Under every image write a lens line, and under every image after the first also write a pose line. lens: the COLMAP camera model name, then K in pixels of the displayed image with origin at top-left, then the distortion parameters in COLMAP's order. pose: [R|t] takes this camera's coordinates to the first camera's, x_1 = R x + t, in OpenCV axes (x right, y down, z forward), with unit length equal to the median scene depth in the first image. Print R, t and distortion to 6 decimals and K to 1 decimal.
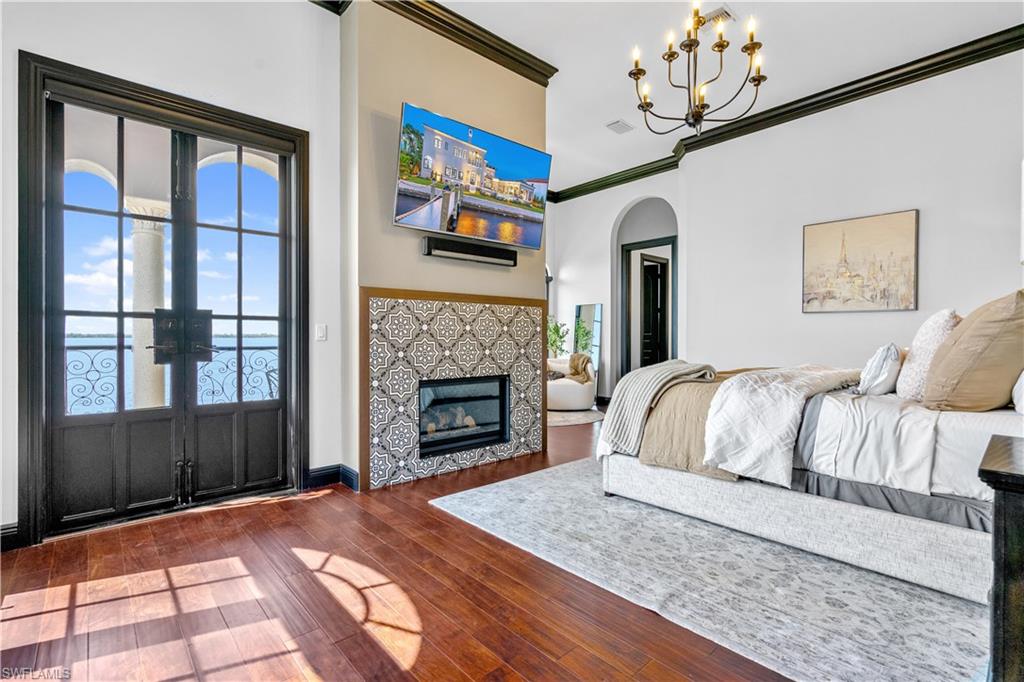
lens RADIAL K [[467.9, 0, 513.6], [0, 467.9, 339.2], [0, 0, 1]] dist [0.001699, -0.000194]
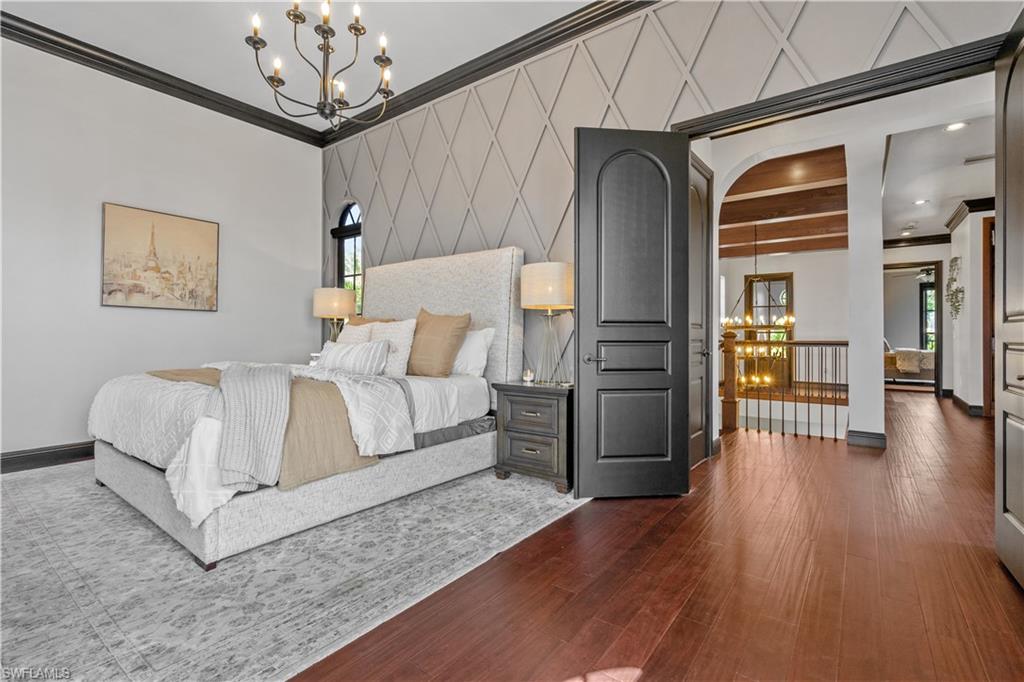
lens RADIAL K [[467.9, 0, 512.1], [0, 467.9, 337.6], [0, 0, 1]] dist [0.001699, -0.000194]
pose [[-0.189181, -0.003895, 0.981935, -0.487762], [-0.001857, 0.999992, 0.003609, -0.004524], [-0.981941, -0.001141, -0.189187, 0.617421]]
